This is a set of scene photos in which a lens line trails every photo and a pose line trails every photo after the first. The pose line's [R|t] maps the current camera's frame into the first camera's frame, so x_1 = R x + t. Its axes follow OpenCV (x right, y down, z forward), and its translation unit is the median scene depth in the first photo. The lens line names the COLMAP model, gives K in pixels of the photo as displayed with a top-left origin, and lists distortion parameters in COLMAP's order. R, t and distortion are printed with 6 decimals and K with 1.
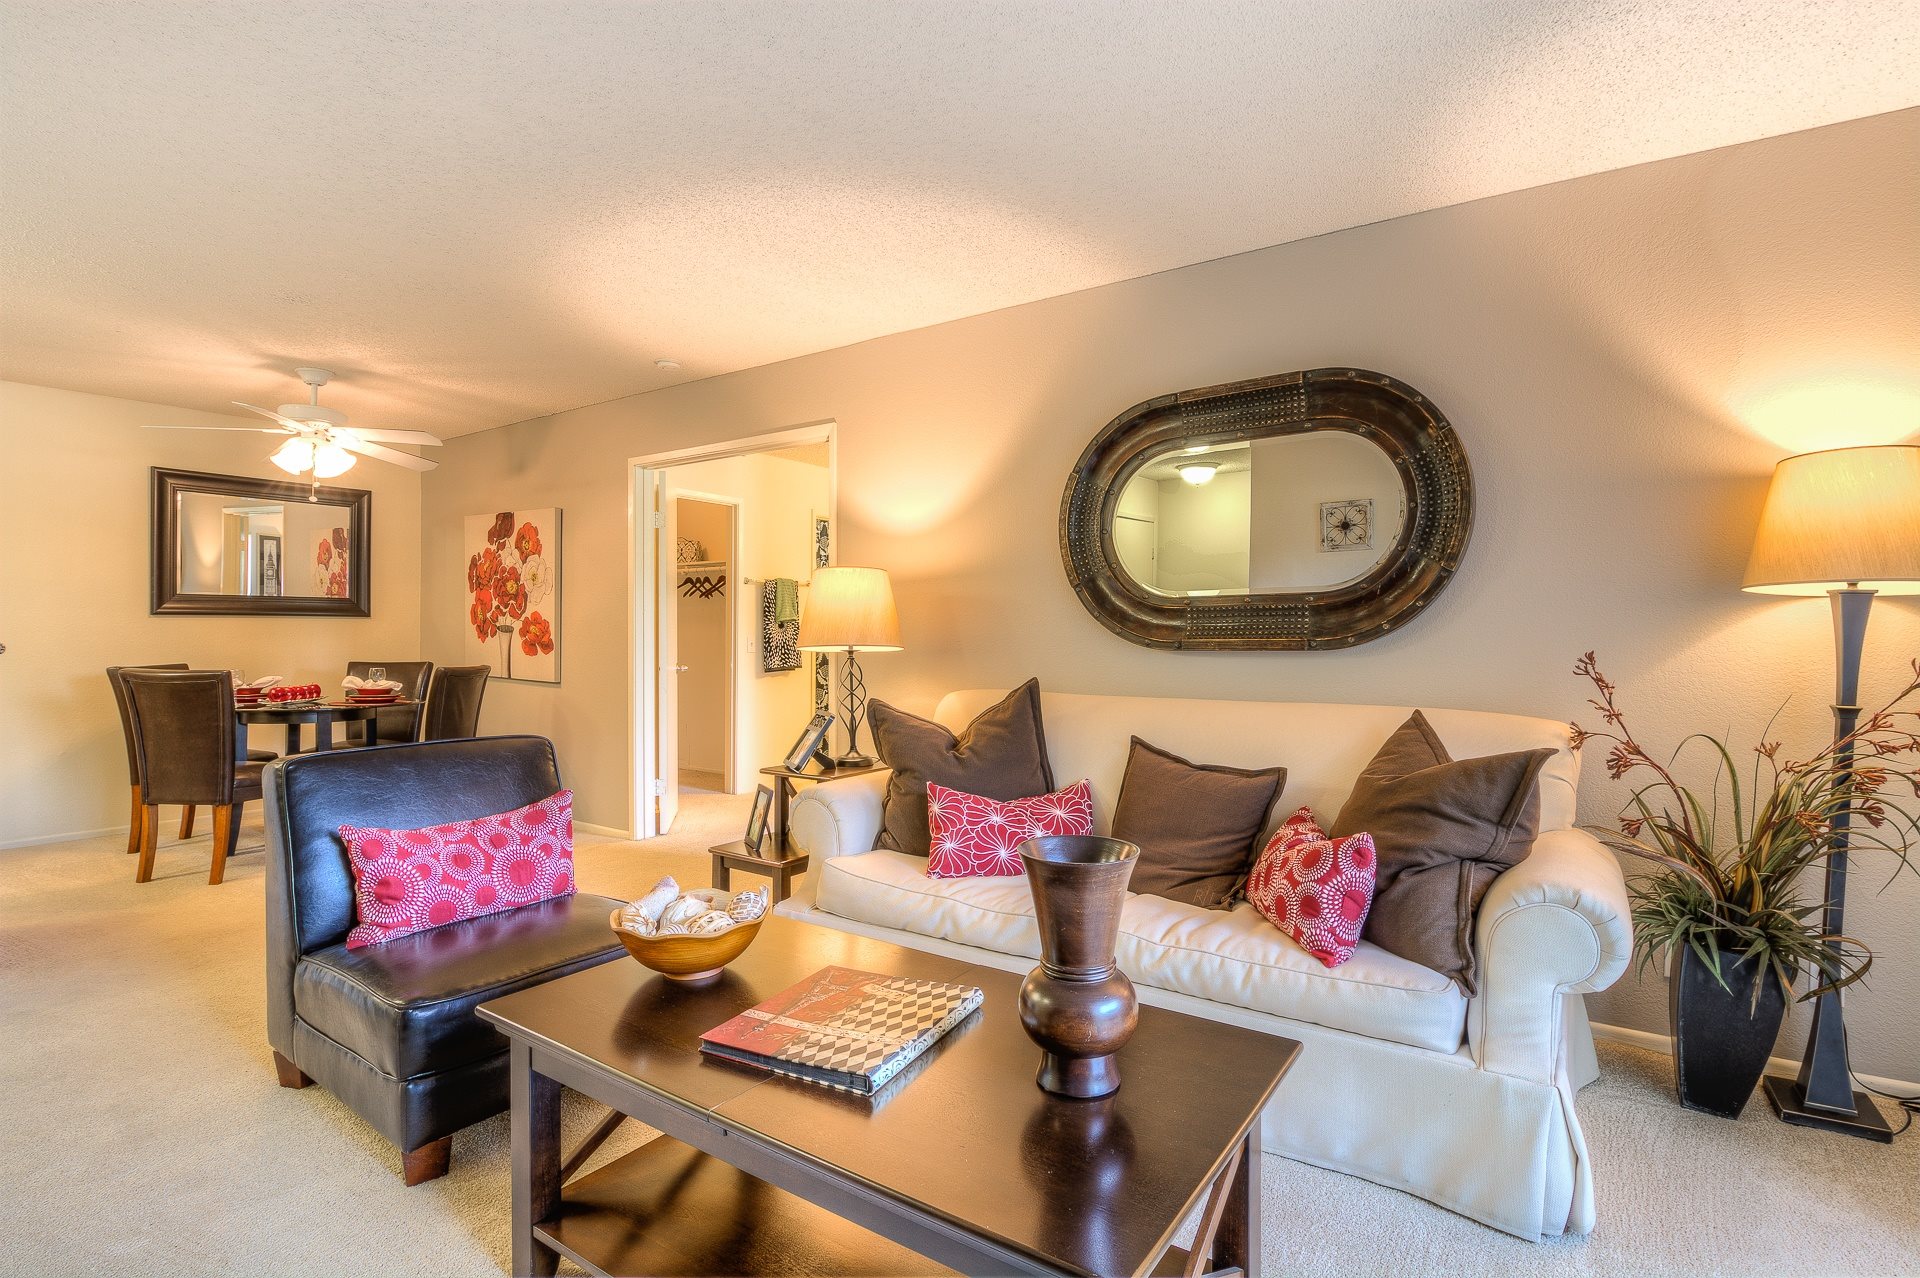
lens RADIAL K [[921.9, 0, 960.0], [0, 921.9, 639.0], [0, 0, 1]] dist [-0.006431, -0.000483]
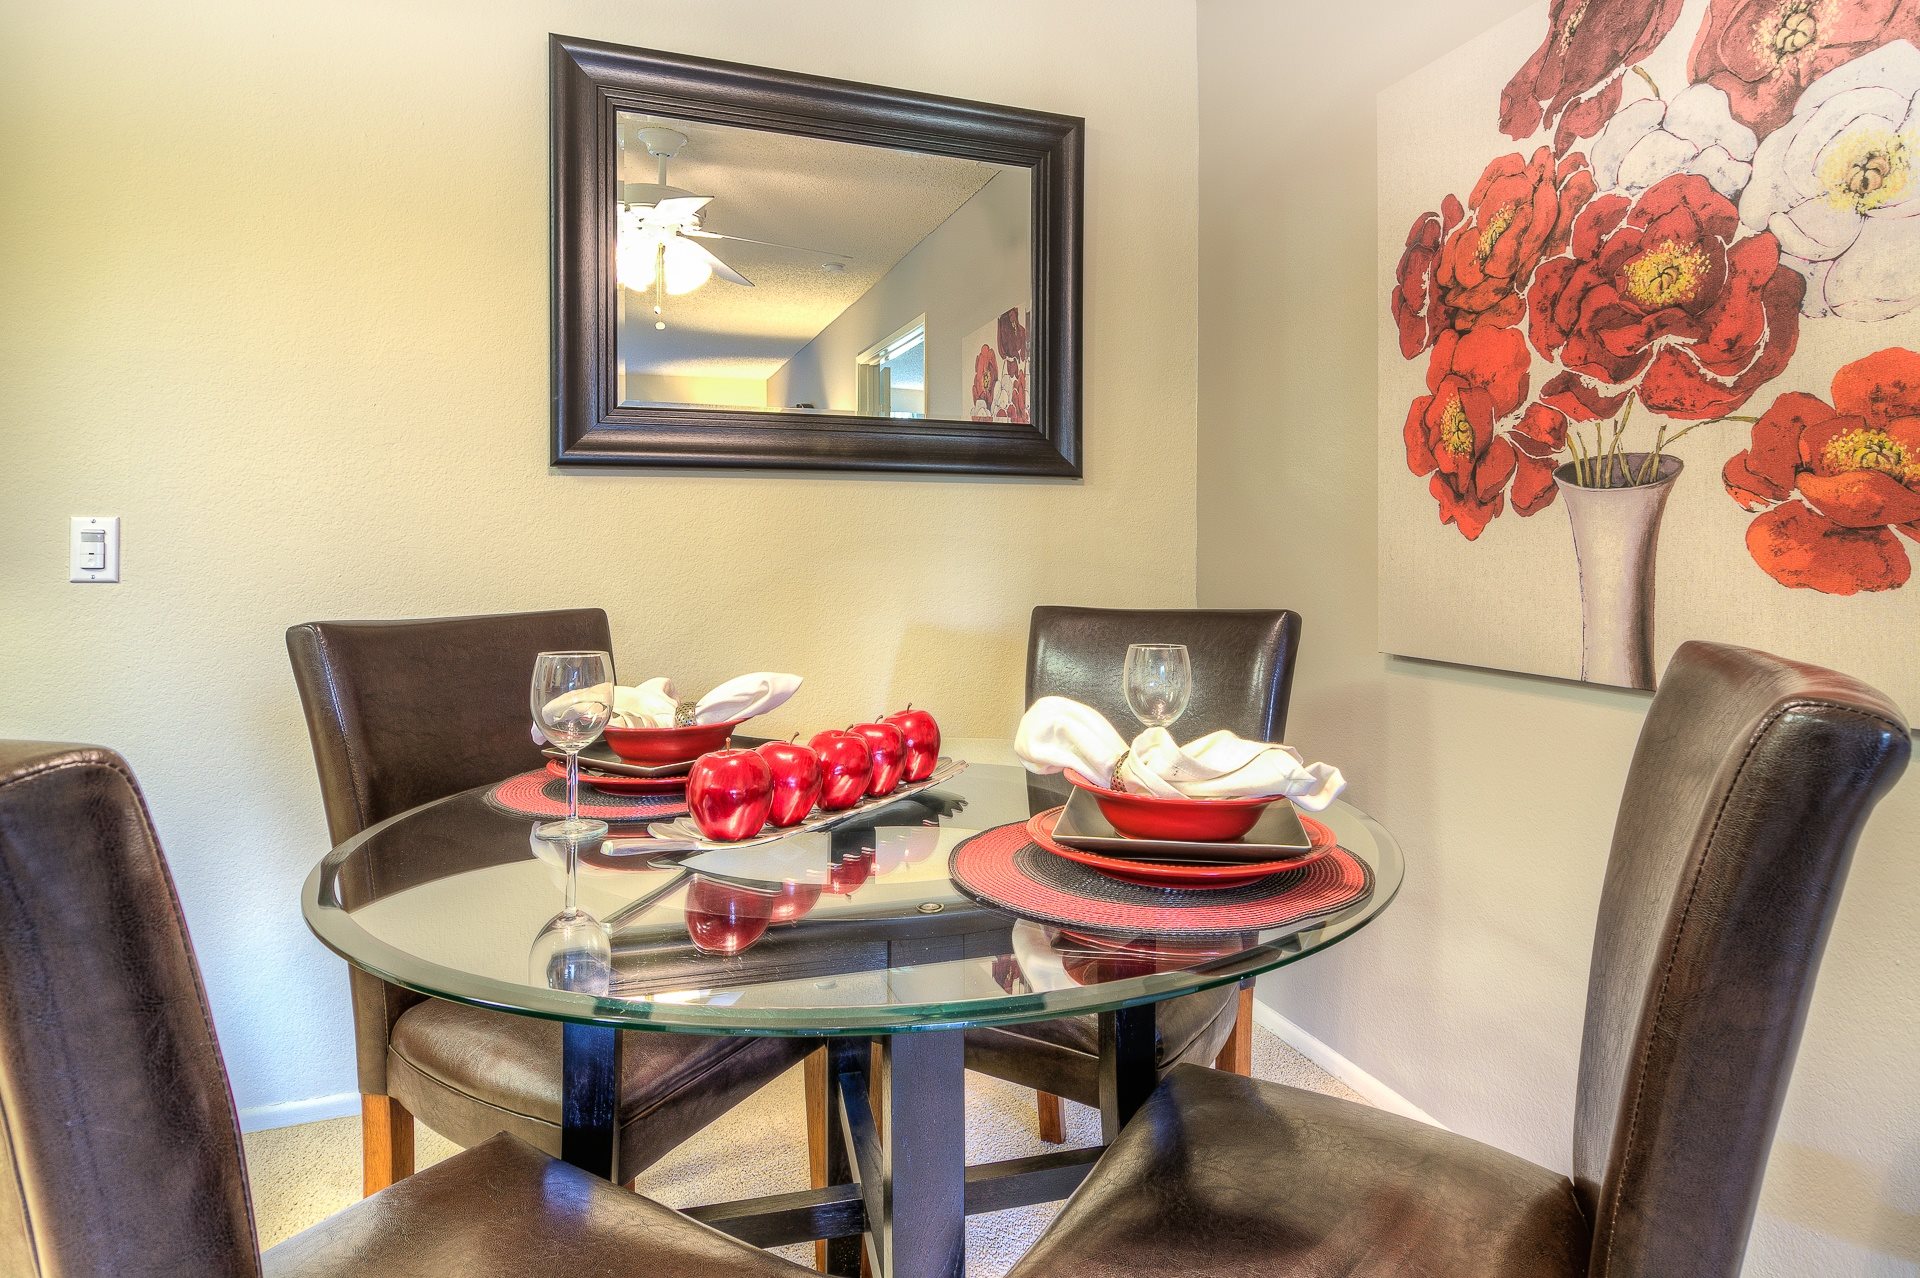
lens RADIAL K [[1021.0, 0, 962.4], [0, 1021.0, 567.3], [0, 0, 1]] dist [-0.000013, 0.000151]
pose [[0.799374, -0.006225, -0.600801, -0.472804], [0.004377, 0.999980, -0.004537, 0.013125], [0.600817, 0.000997, 0.799386, 0.703303]]
